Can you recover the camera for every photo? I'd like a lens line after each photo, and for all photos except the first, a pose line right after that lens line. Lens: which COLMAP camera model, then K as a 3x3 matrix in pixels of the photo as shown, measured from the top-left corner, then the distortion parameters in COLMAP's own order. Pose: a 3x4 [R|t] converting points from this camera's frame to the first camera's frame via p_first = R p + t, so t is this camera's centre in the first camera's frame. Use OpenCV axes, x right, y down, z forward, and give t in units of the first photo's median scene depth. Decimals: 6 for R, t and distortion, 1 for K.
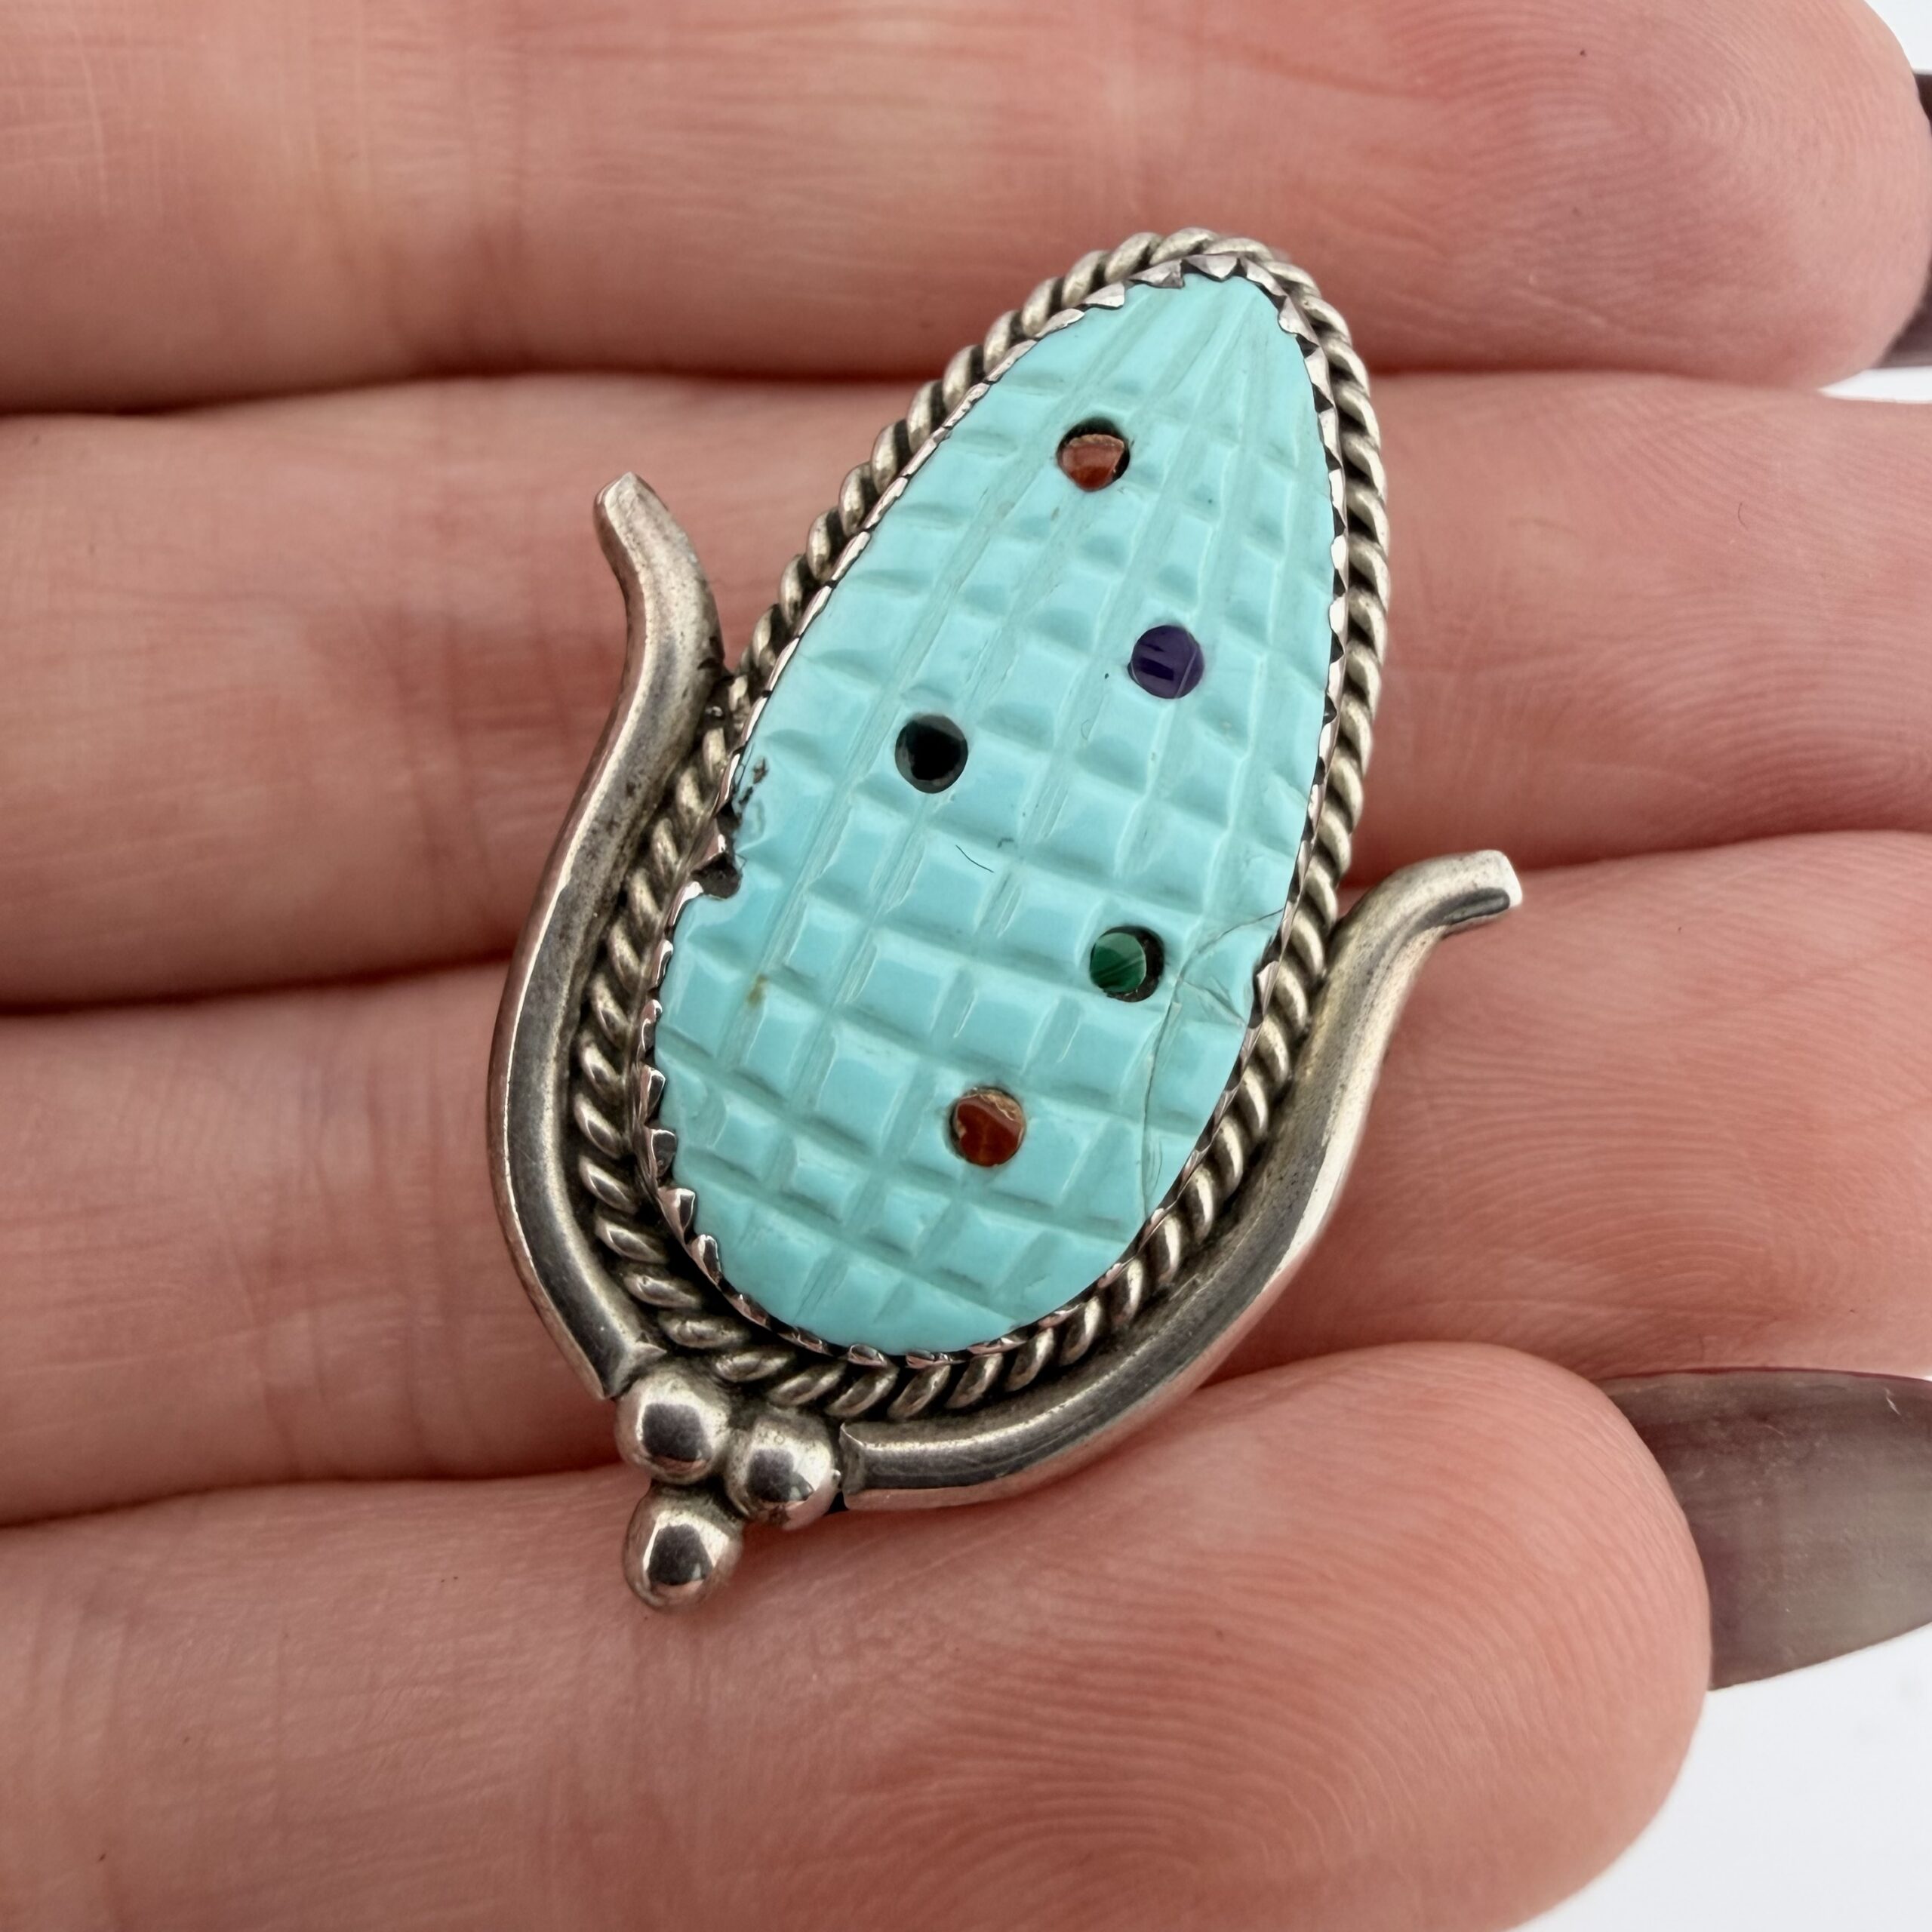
lens RADIAL K [[1667.1, 0, 964.3], [0, 1667.1, 871.4], [0, 0, 1]] dist [-0.003526, 0.000029]
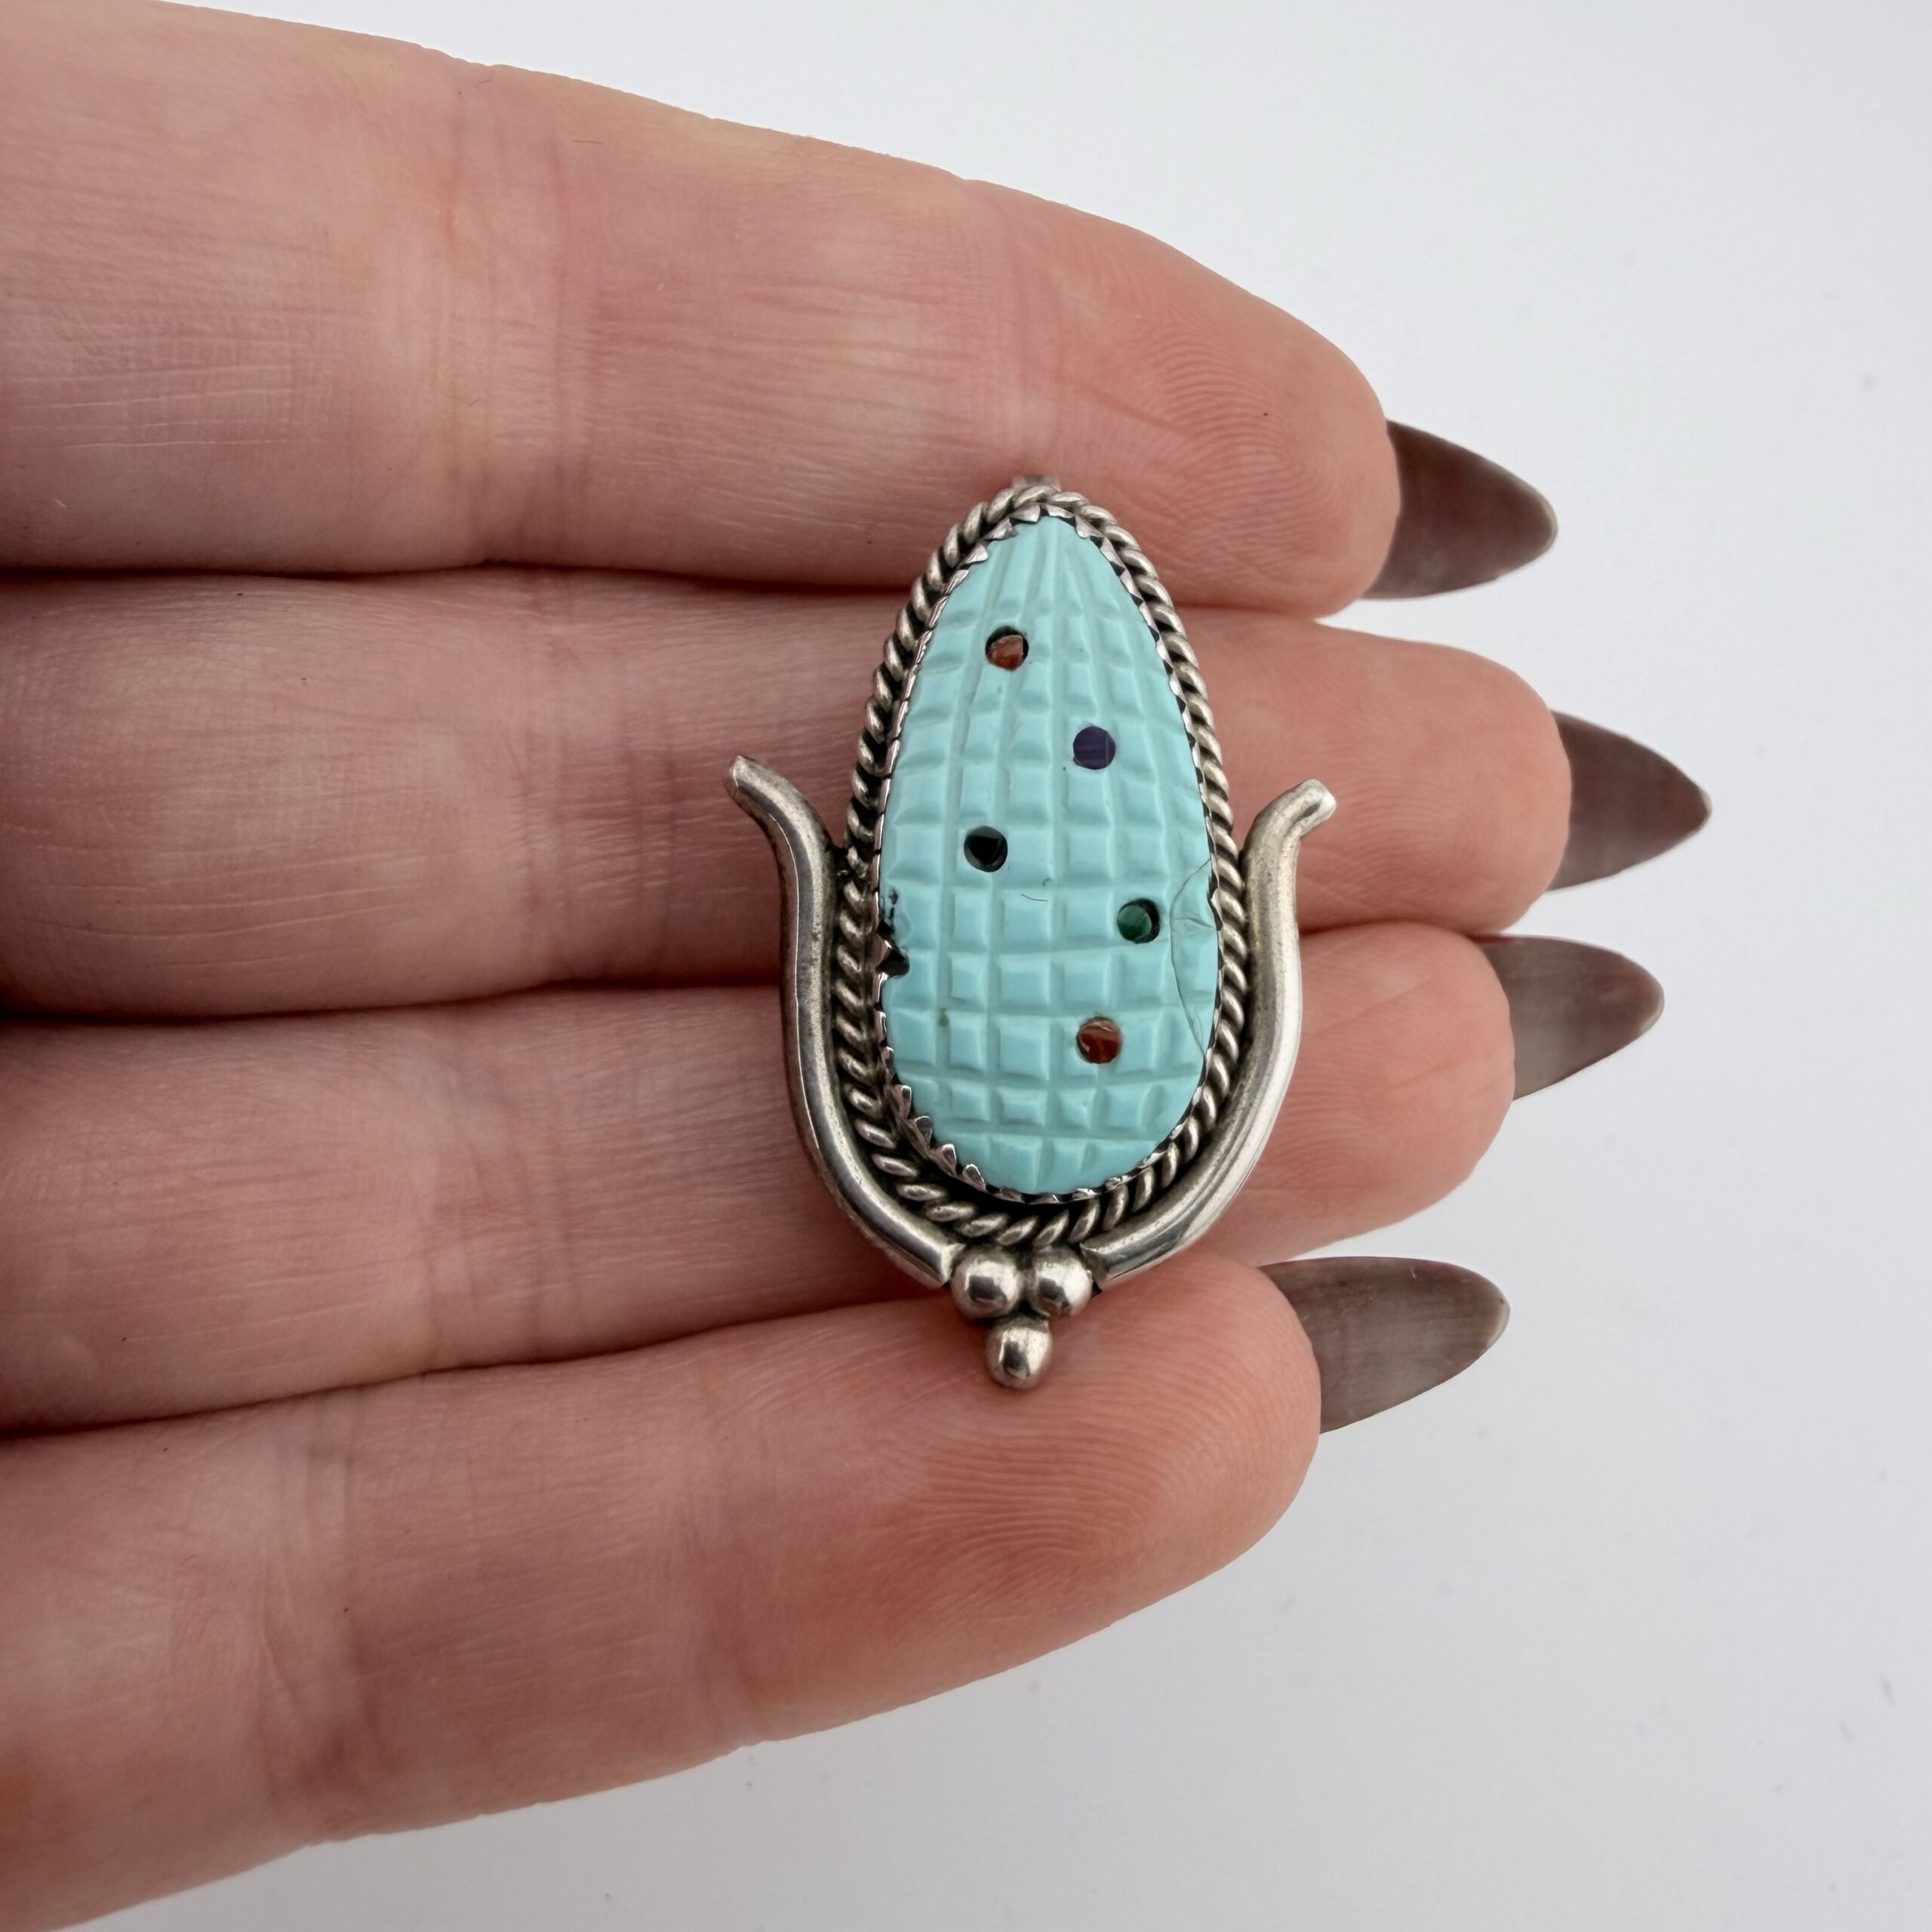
lens RADIAL K [[1667.1, 0, 964.3], [0, 1667.1, 871.4], [0, 0, 1]] dist [-0.003526, 0.000029]
pose [[0.926688, -0.364297, 0.092397, -0.201203], [0.366350, 0.930459, -0.005726, -0.047791], [-0.083886, 0.039156, 0.995706, -0.666353]]
